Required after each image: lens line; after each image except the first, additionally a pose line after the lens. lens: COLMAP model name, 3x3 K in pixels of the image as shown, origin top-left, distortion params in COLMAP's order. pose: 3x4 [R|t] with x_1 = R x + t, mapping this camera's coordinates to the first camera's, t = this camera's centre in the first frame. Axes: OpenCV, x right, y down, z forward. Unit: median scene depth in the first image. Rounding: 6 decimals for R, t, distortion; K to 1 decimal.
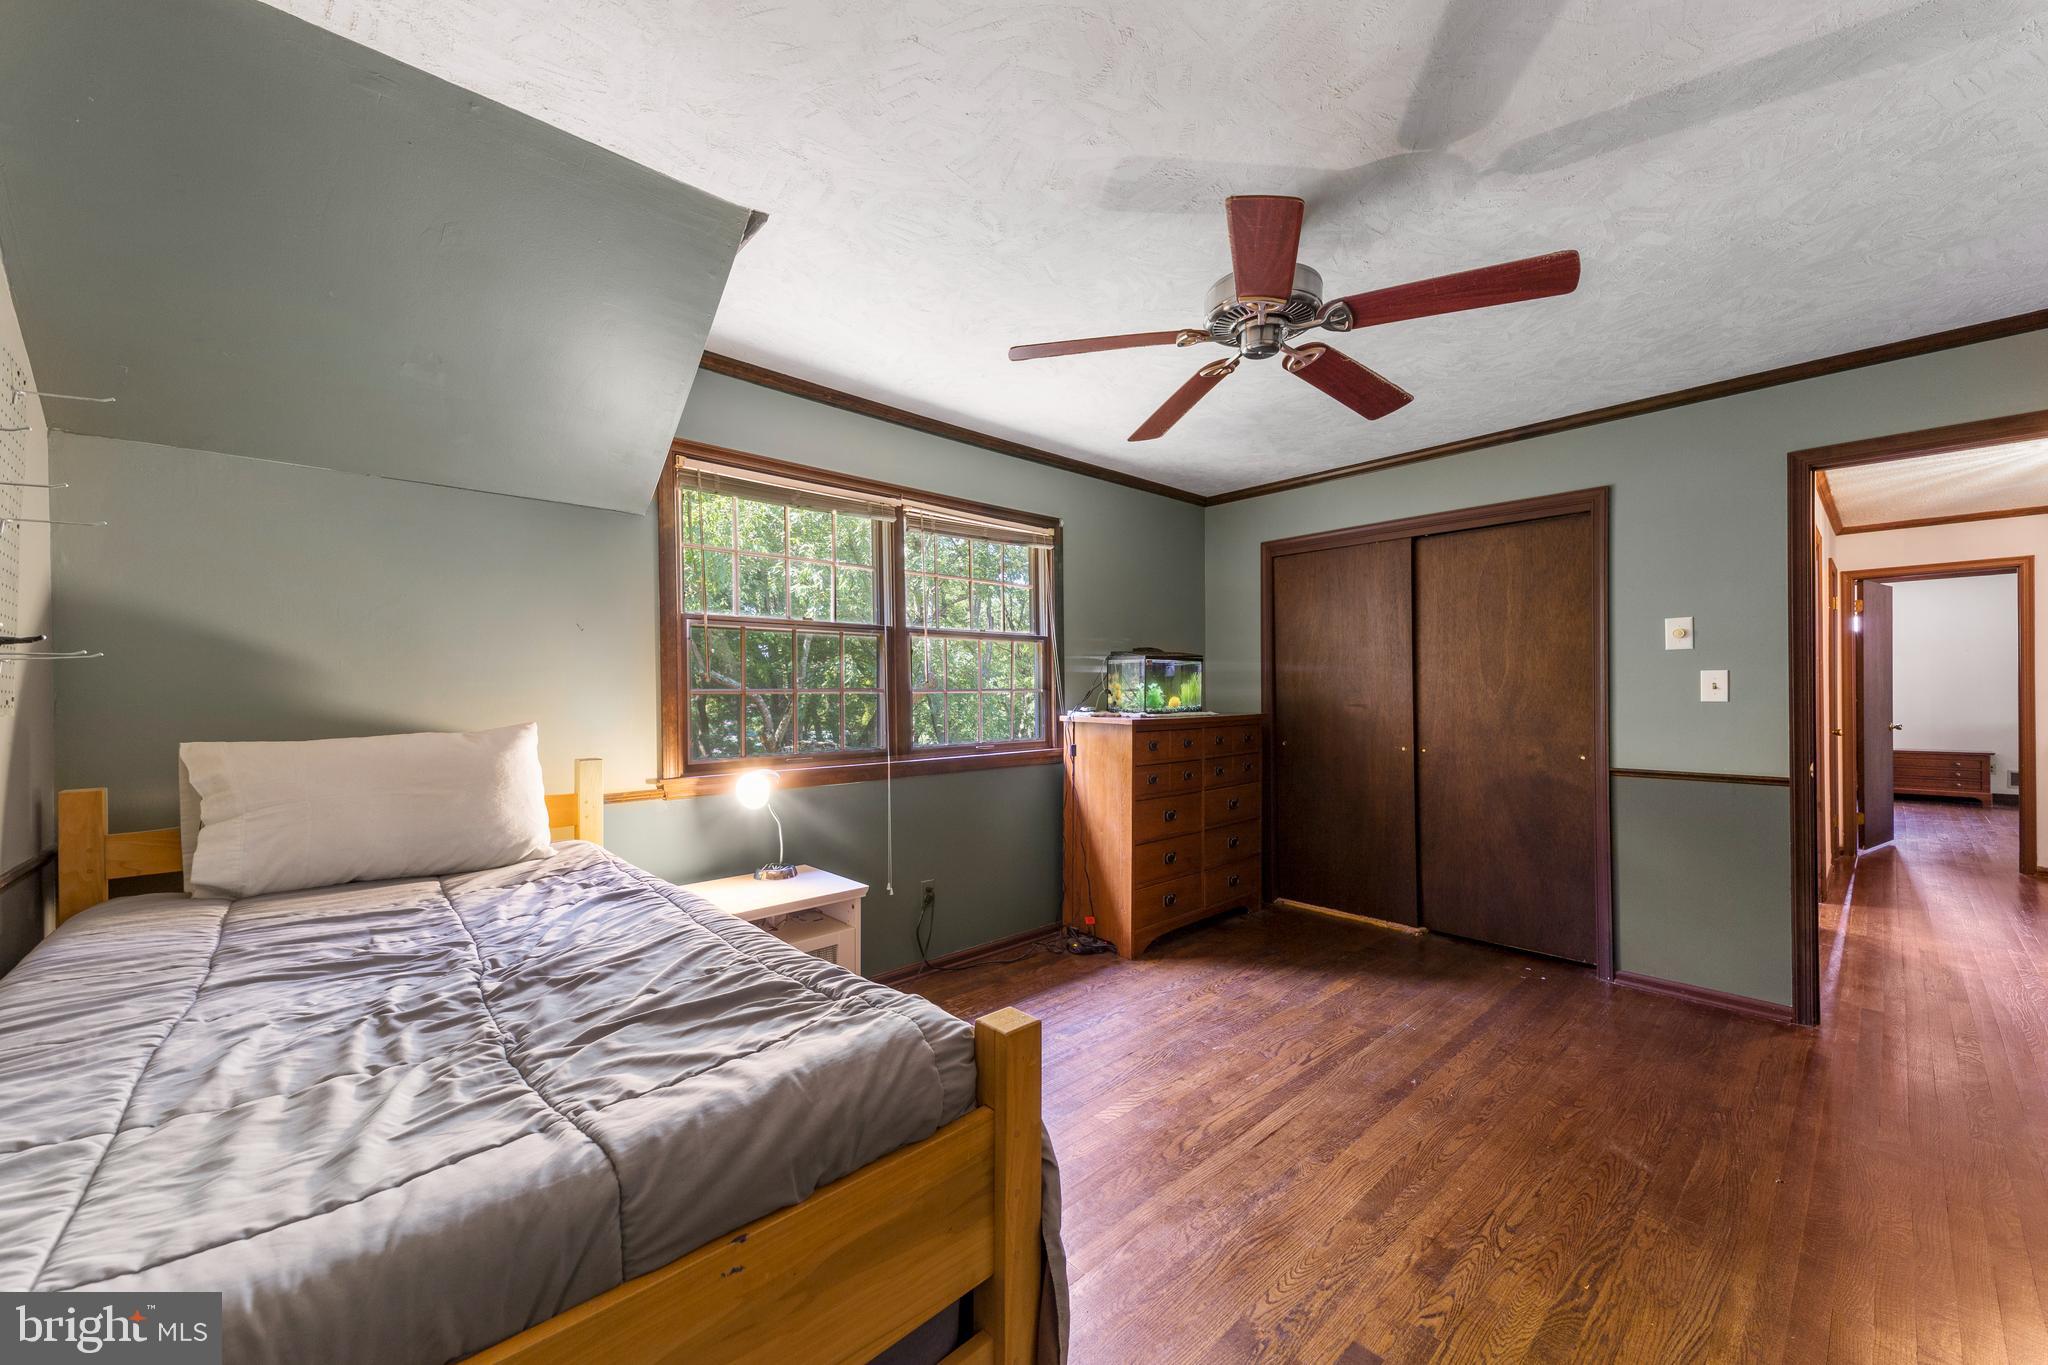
lens RADIAL K [[780.0, 0, 1011.2], [0, 780.0, 682.4], [0, 0, 1]] dist [0.000756, 0.000008]
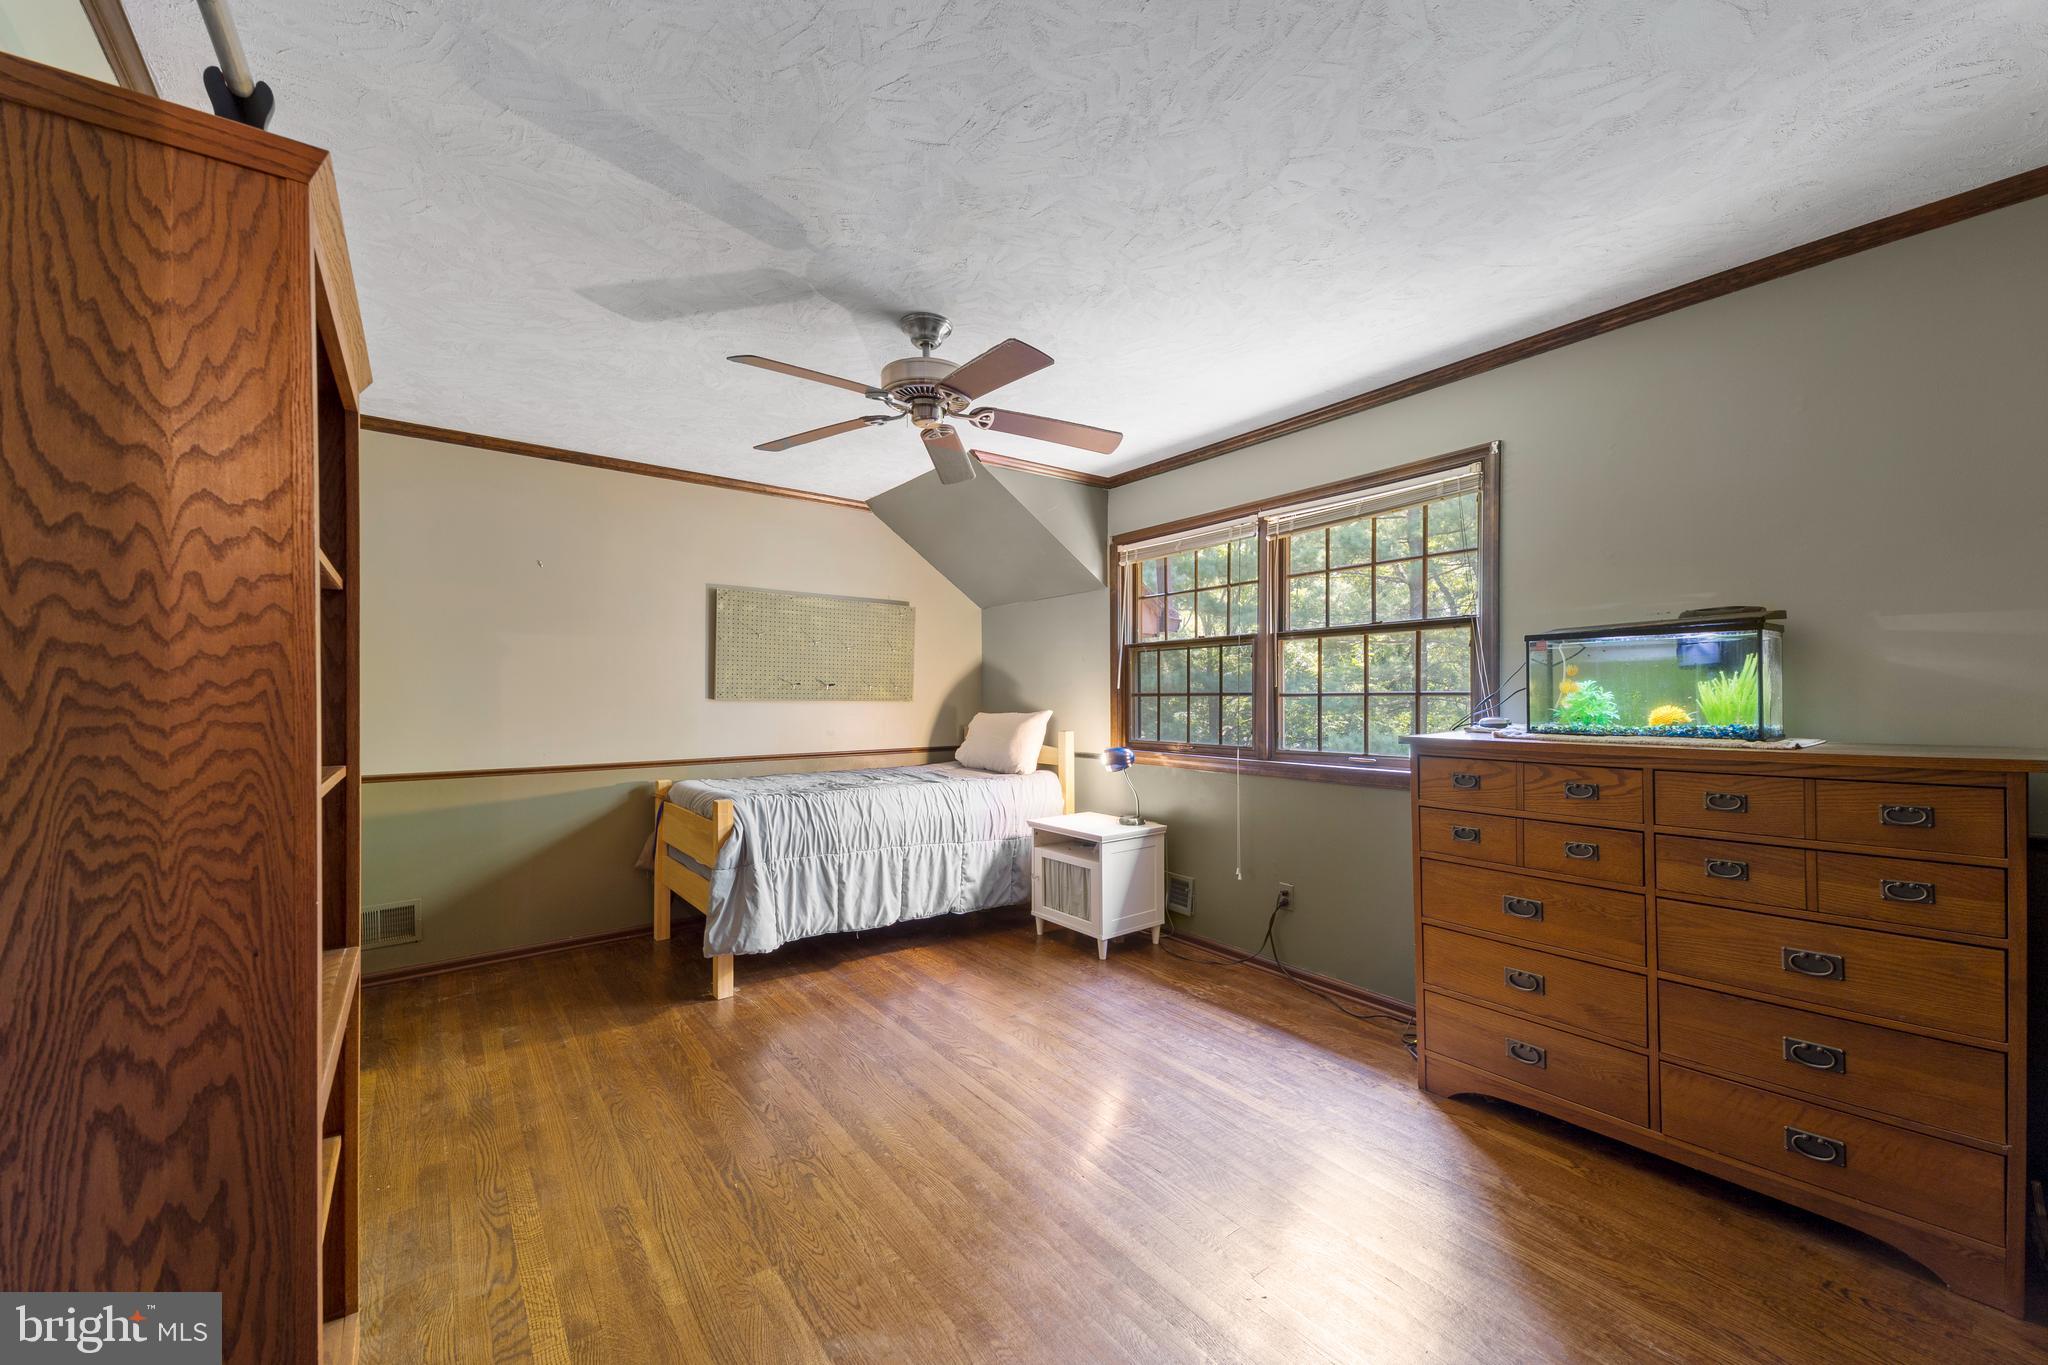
lens RADIAL K [[780.0, 0, 1016.4], [0, 780.0, 693.6], [0, 0, 1]] dist [0.000756, 0.000008]
pose [[-0.091181, -0.004159, -0.995826, 0.891742], [0.006550, 0.999967, -0.004776, 0.012246], [0.995813, -0.006958, -0.091151, 0.725479]]
